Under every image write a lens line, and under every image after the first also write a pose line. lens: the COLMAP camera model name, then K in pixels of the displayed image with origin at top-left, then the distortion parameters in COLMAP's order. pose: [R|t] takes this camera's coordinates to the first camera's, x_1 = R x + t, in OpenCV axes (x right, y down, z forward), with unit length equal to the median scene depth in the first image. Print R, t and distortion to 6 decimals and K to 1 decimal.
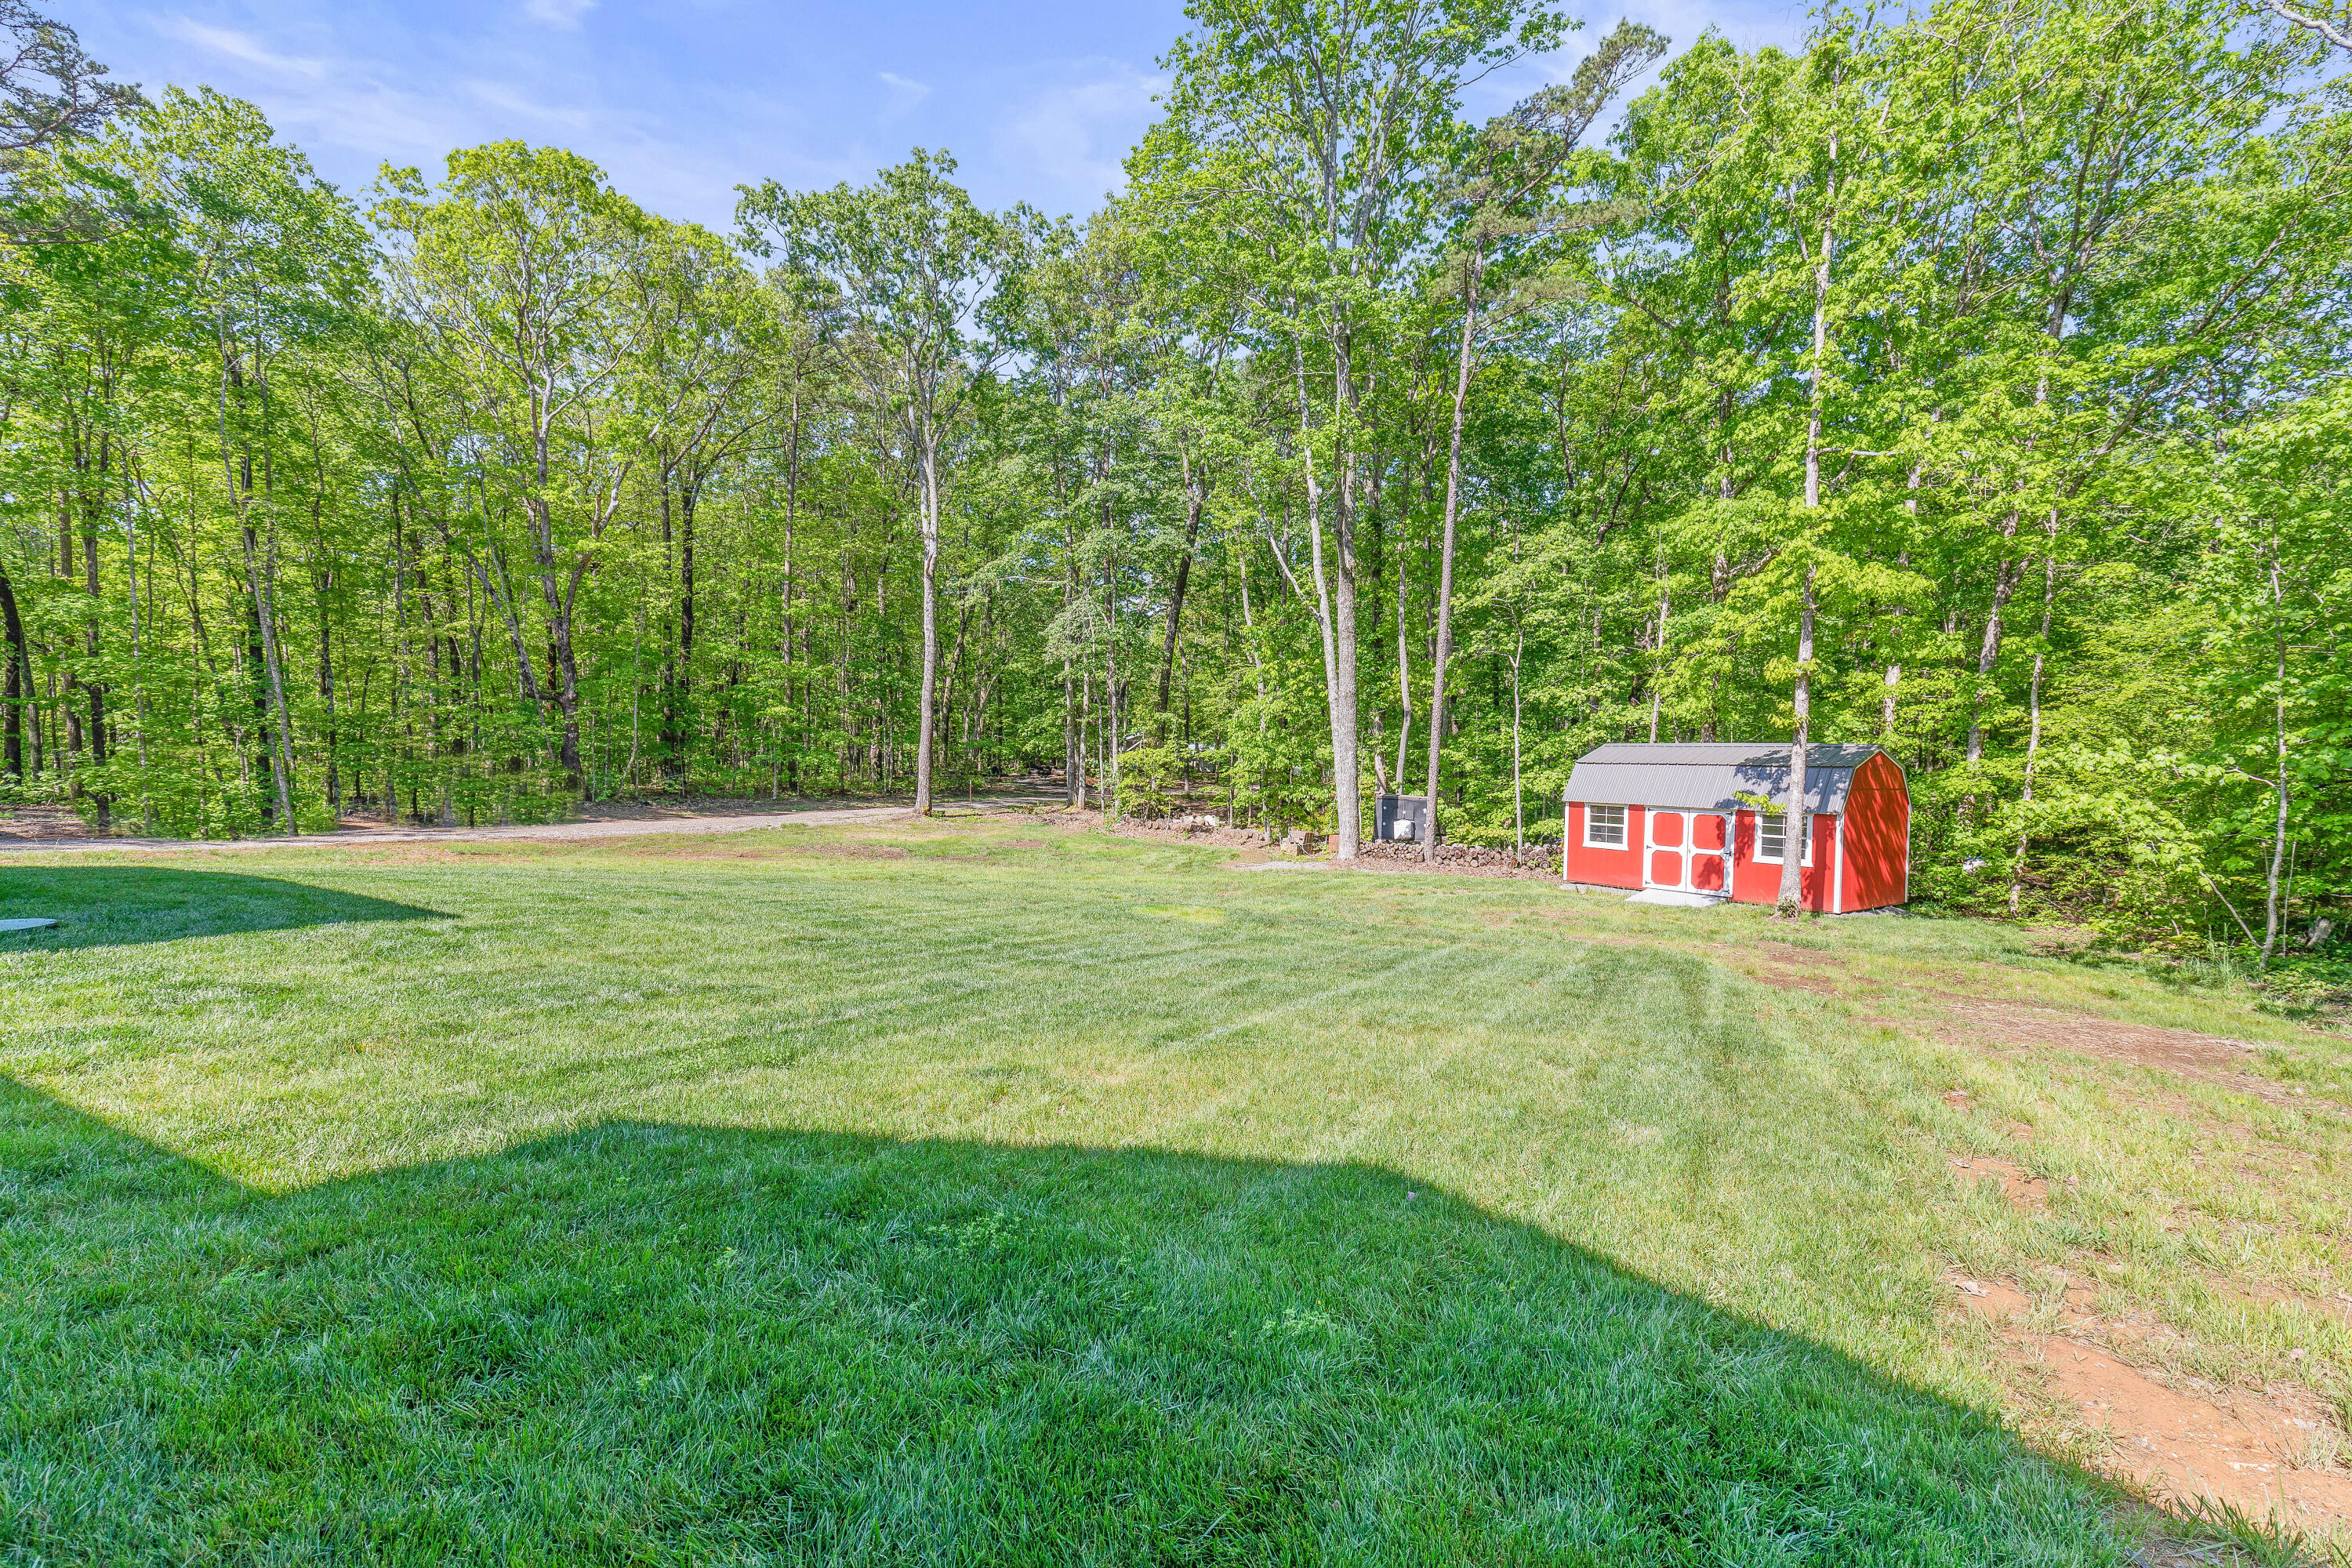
lens RADIAL K [[1096.6, 0, 1176.0], [0, 1096.6, 784.0], [0, 0, 1]] dist [-0.000280, -0.000046]
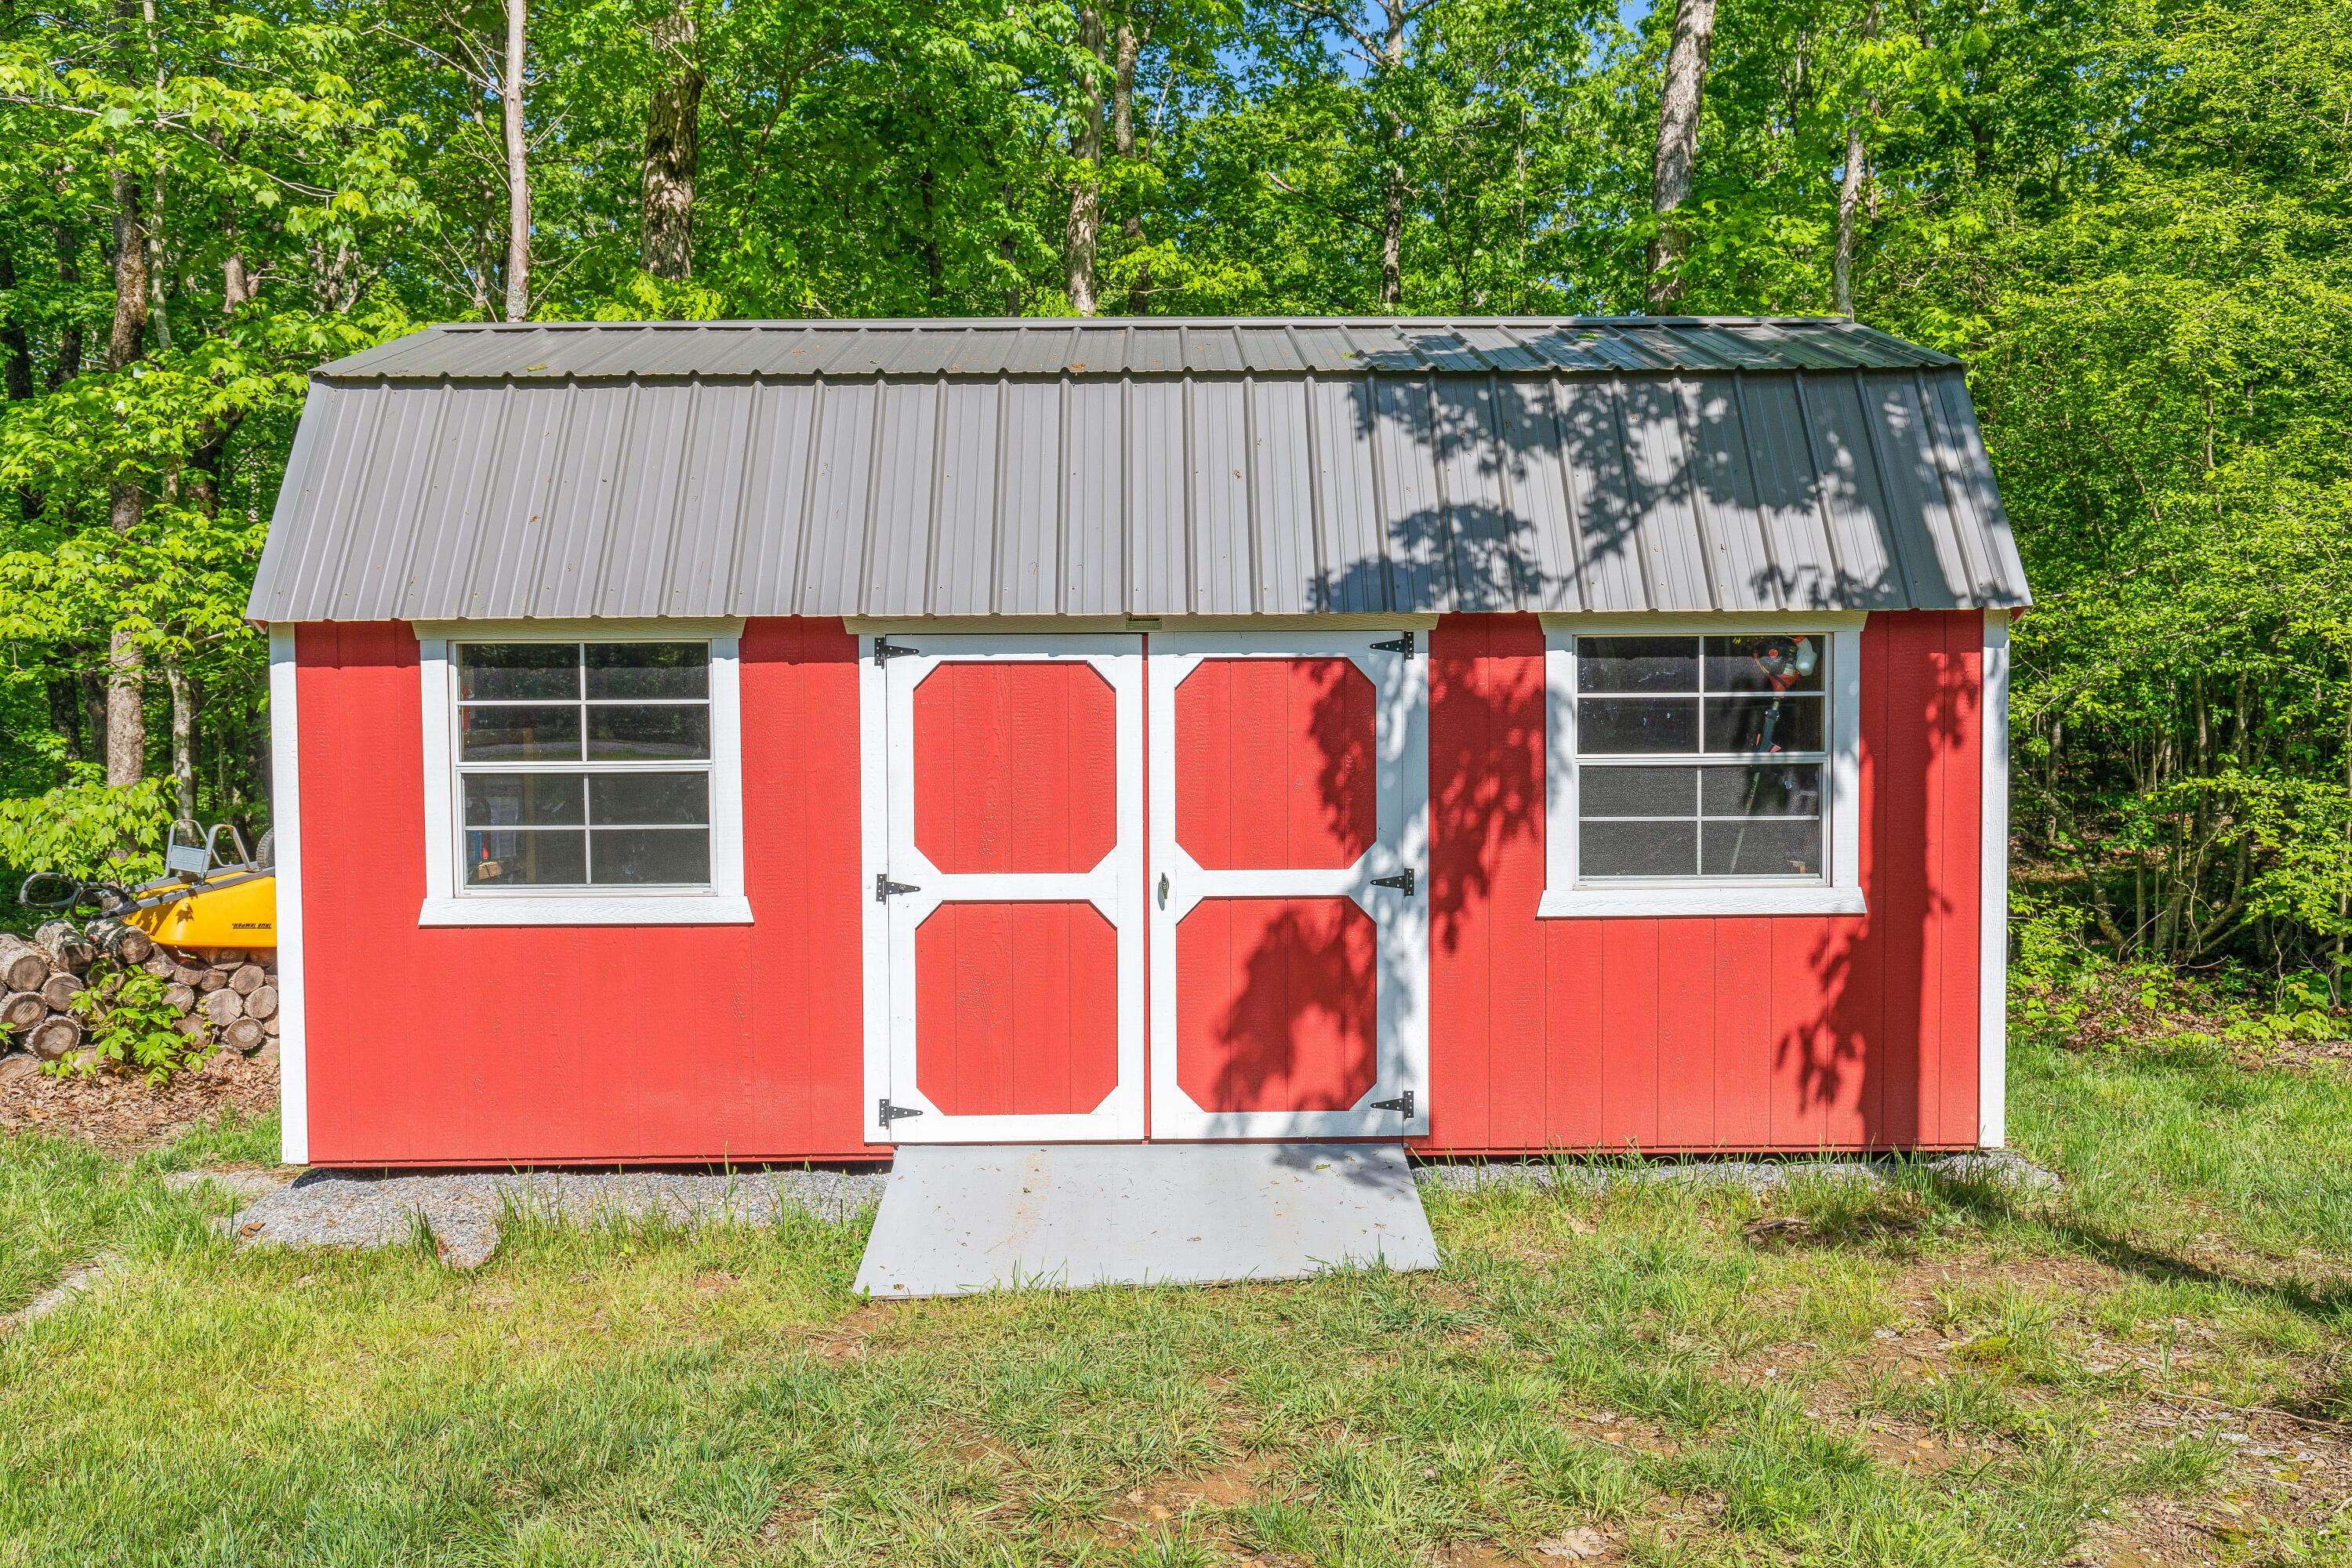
lens RADIAL K [[1724.2, 0, 1176.0], [0, 1724.2, 784.0], [0, 0, 1]] dist [0.001298, 0.000248]
pose [[0.571401, -0.051825, 0.819033, 0.262173], [0.042610, 0.998531, 0.033457, 0.037378], [-0.819564, 0.015782, 0.572770, 0.854902]]
